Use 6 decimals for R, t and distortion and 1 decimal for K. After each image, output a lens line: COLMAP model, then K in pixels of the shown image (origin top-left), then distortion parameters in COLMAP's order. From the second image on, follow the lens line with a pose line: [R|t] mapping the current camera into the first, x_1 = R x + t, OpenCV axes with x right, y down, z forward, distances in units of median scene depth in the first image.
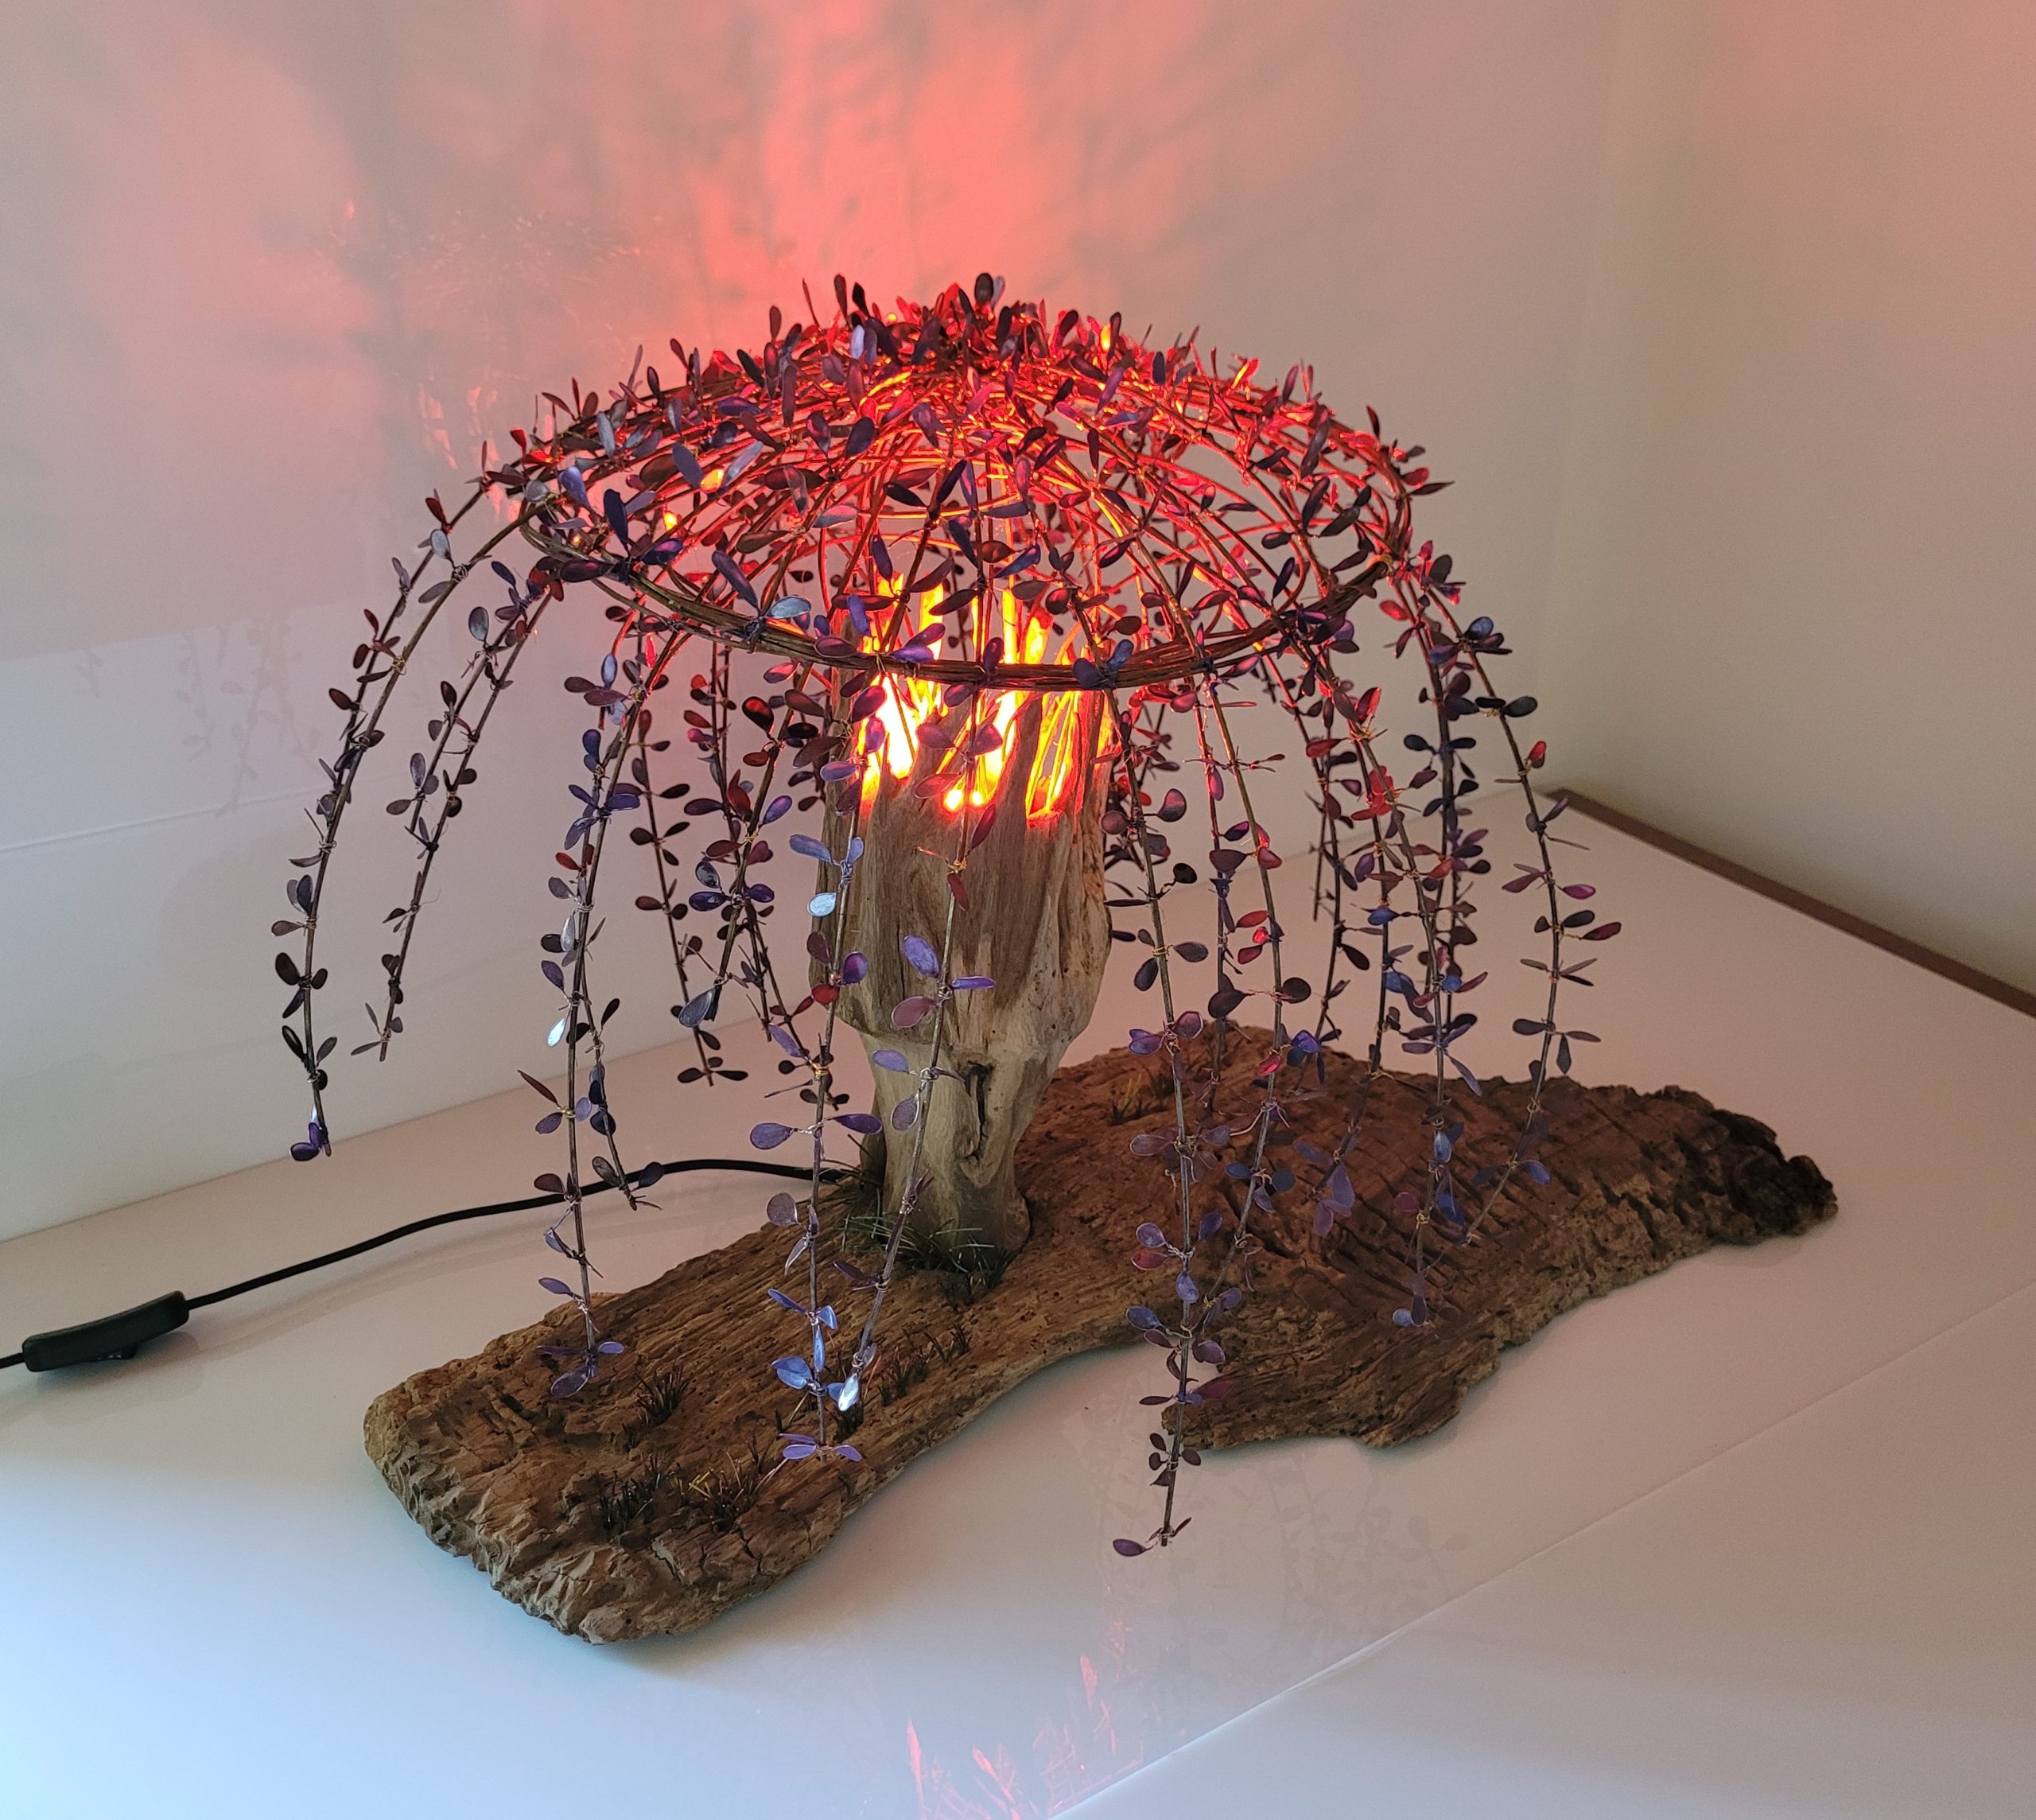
lens RADIAL K [[1831.0, 0, 952.1], [0, 1831.0, 915.9], [0, 0, 1]] dist [0.004316, 0.003375]
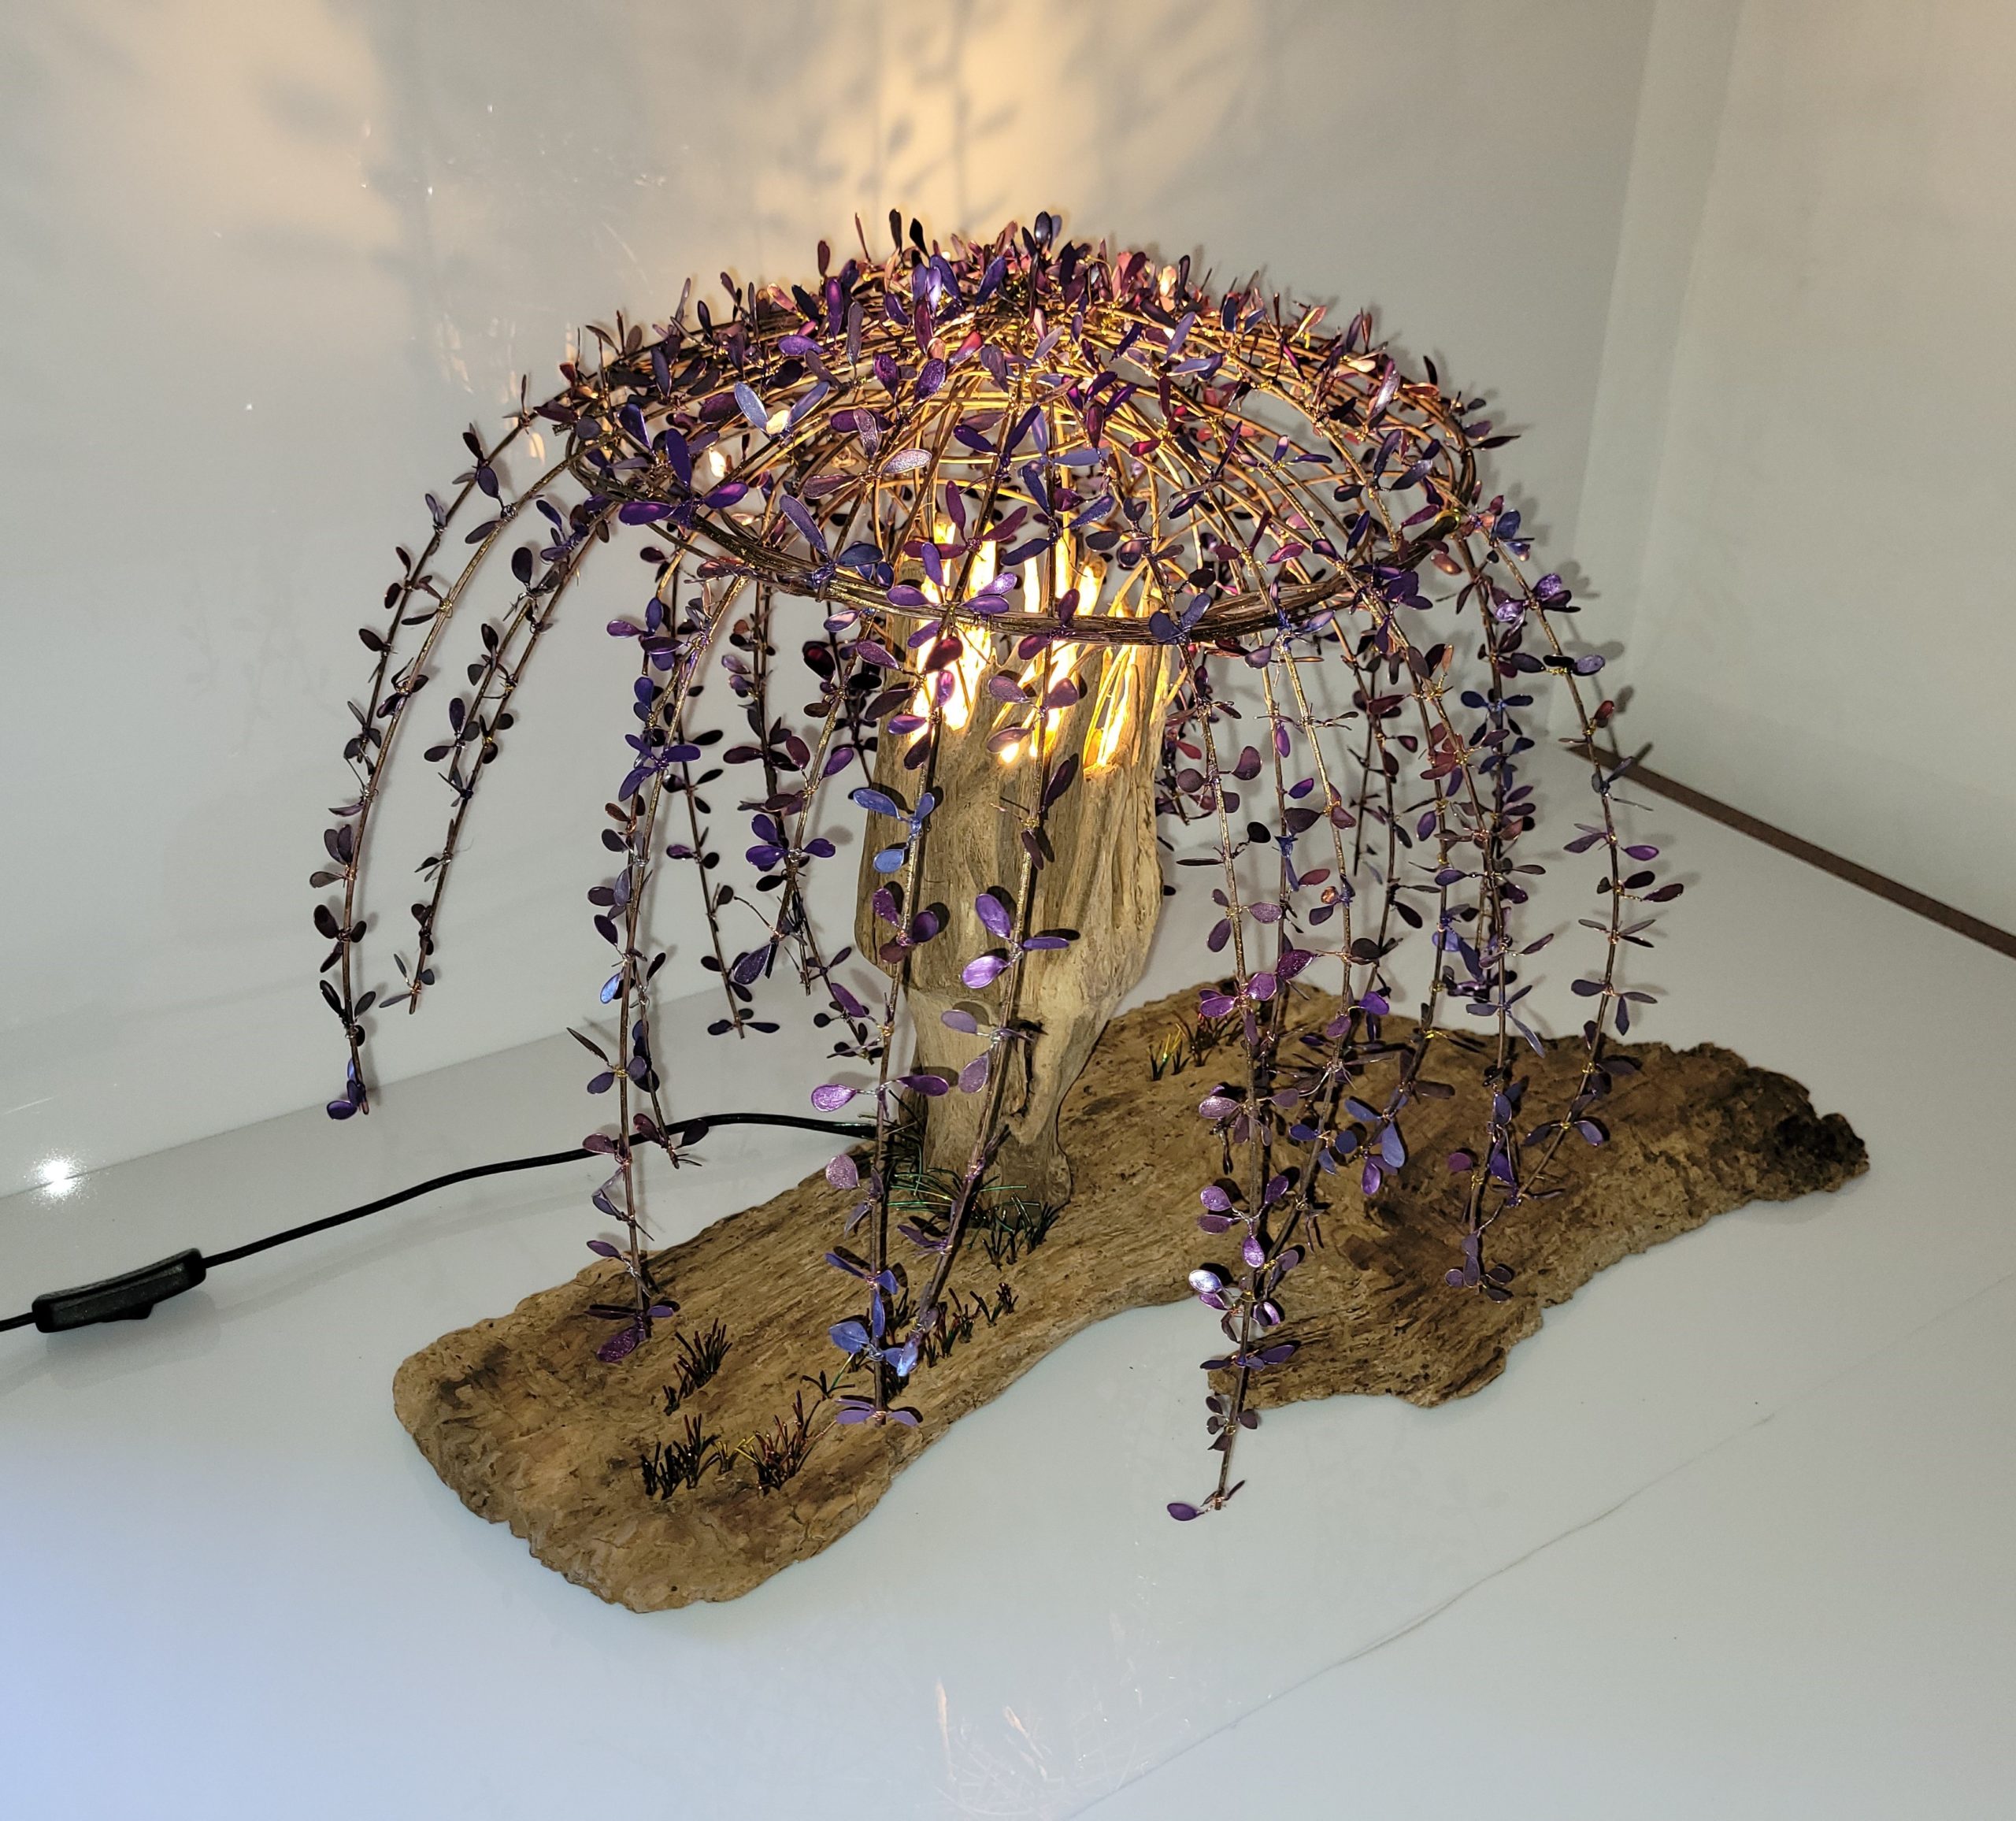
lens RADIAL K [[1824.8, 0, 1018.6], [0, 1824.8, 891.9], [0, 0, 1]] dist [0.005399, 0.009359]
pose [[0.999049, 0.008495, 0.042758, -0.032979], [-0.009293, 0.999786, 0.018500, -0.006350], [-0.042591, -0.018880, 0.998914, 0.021606]]
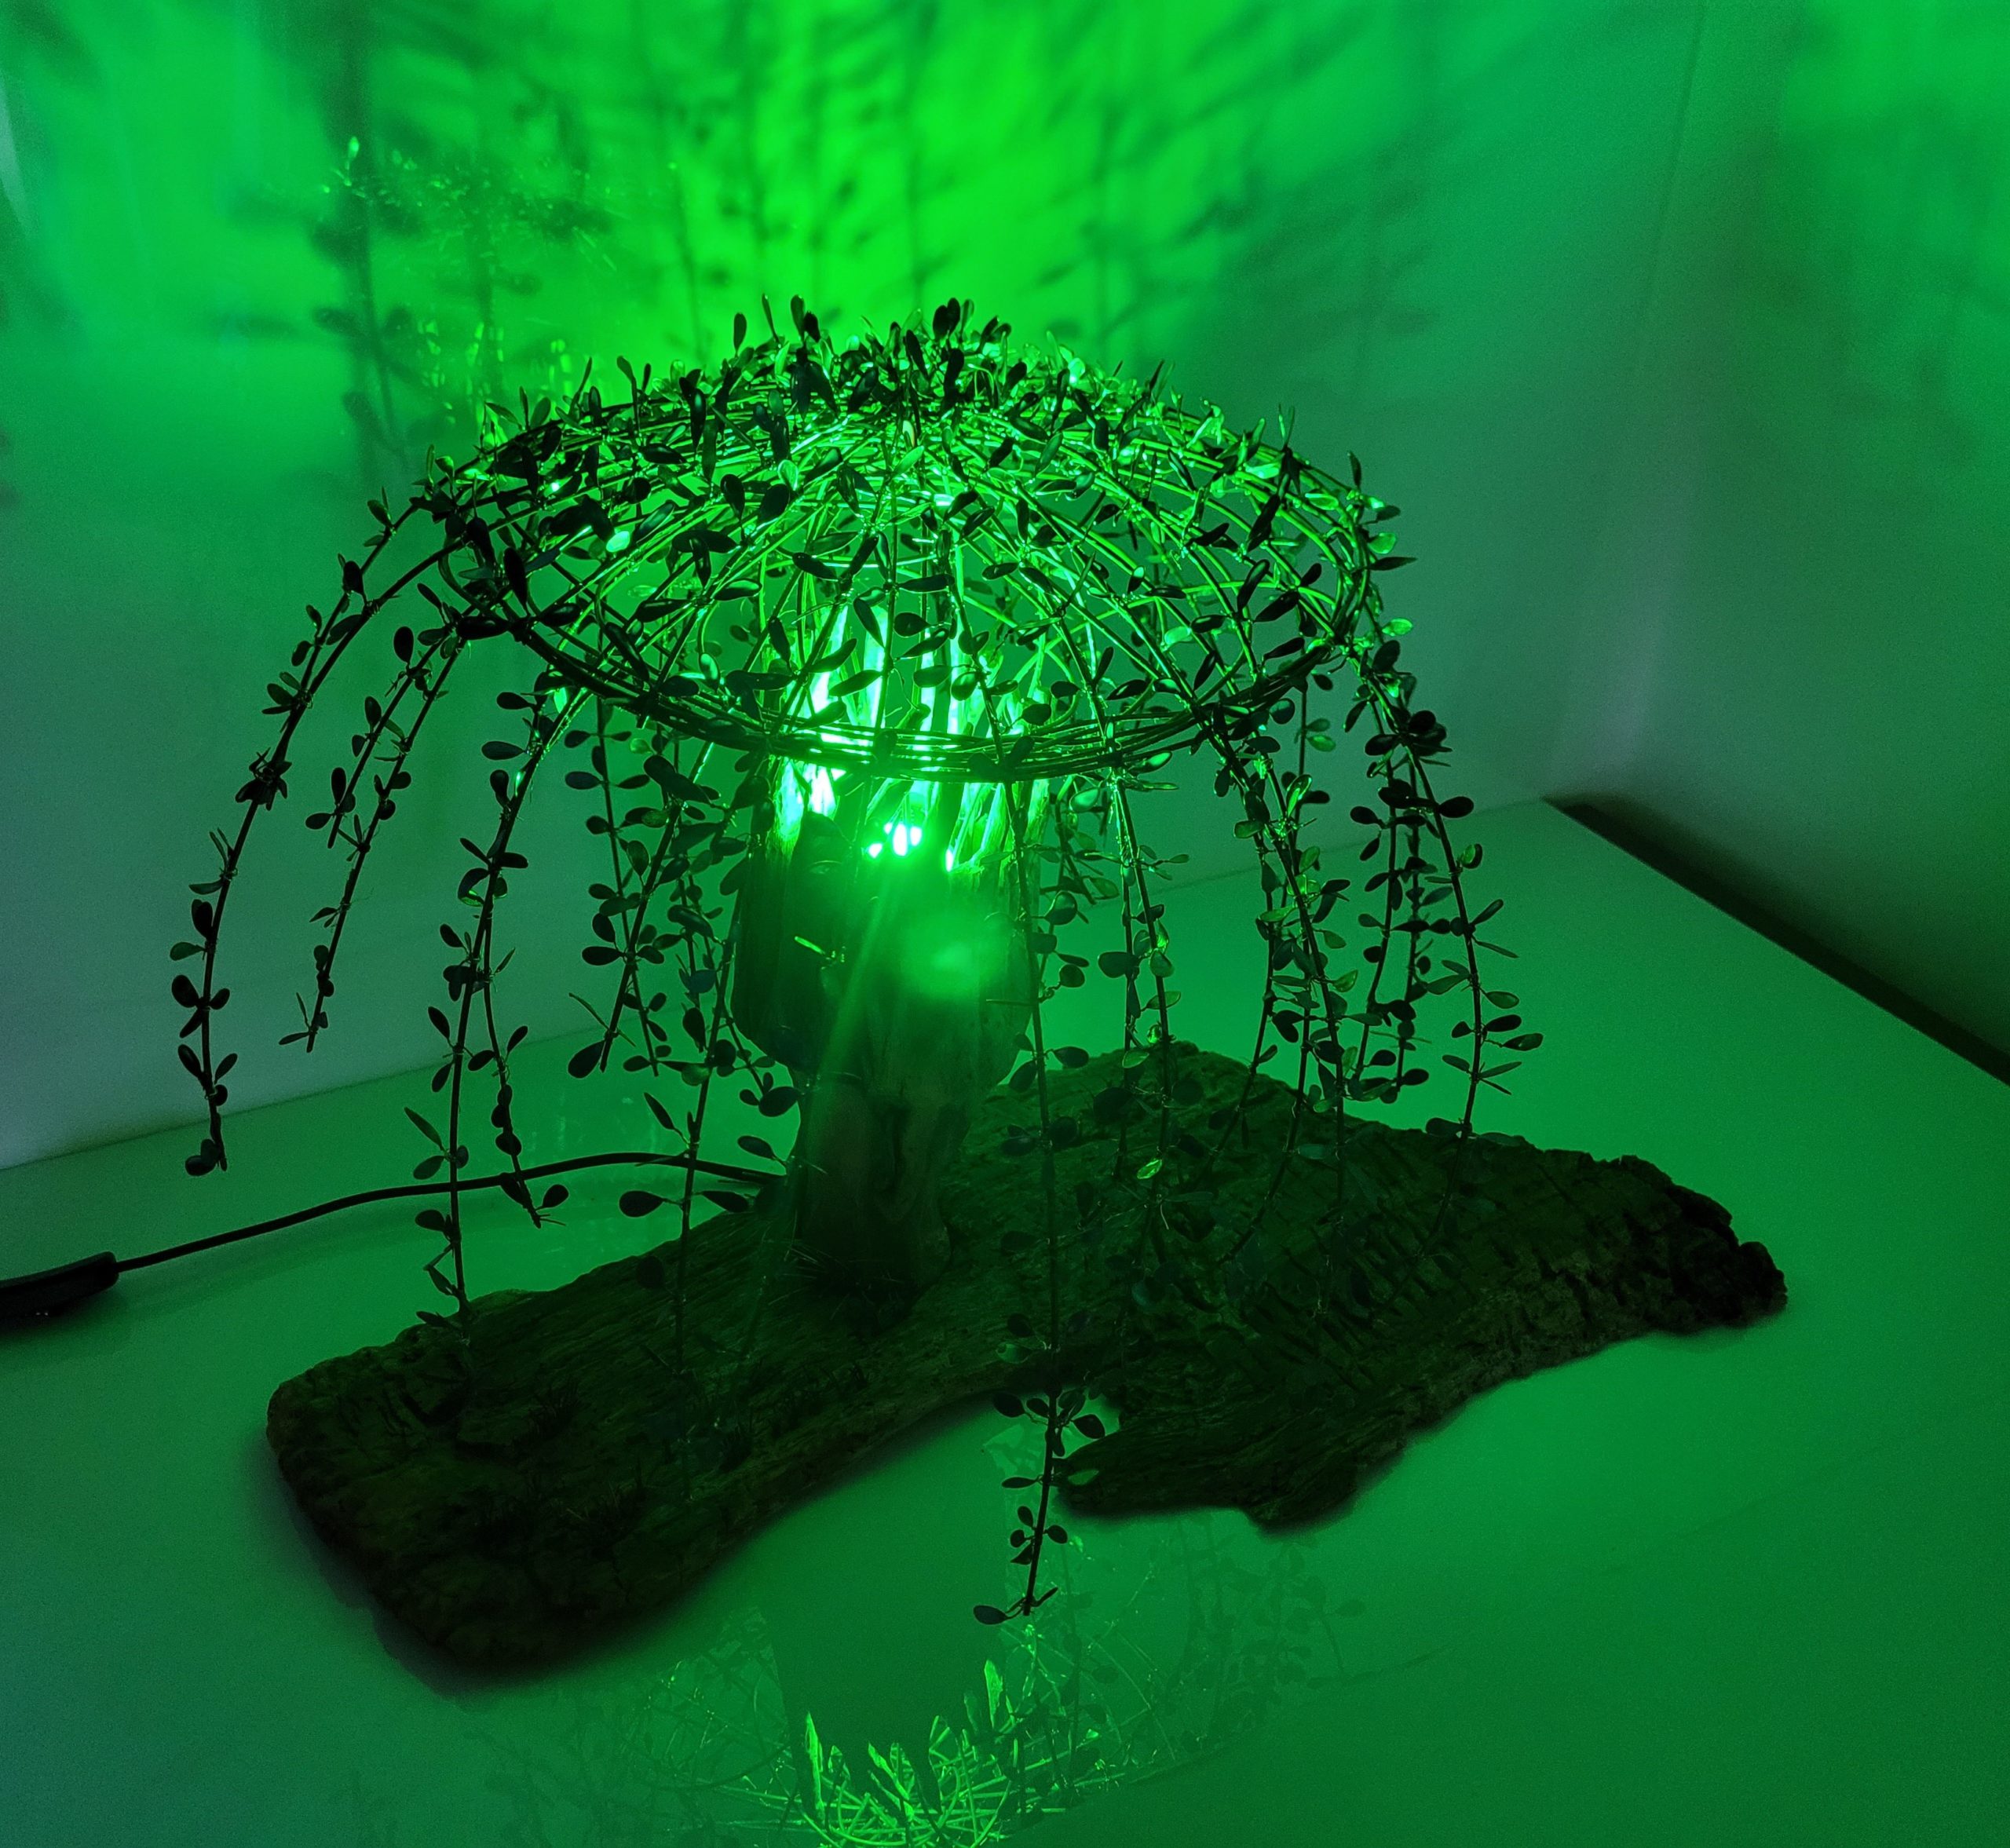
lens RADIAL K [[1850.2, 0, 920.5], [0, 1850.2, 911.3], [0, 0, 1]] dist [0.010078, 0.011075]
pose [[0.996122, 0.071840, -0.050801, 0.072311], [-0.068674, 0.995740, 0.061531, -0.086567], [0.055005, -0.057804, 0.996812, 0.009423]]
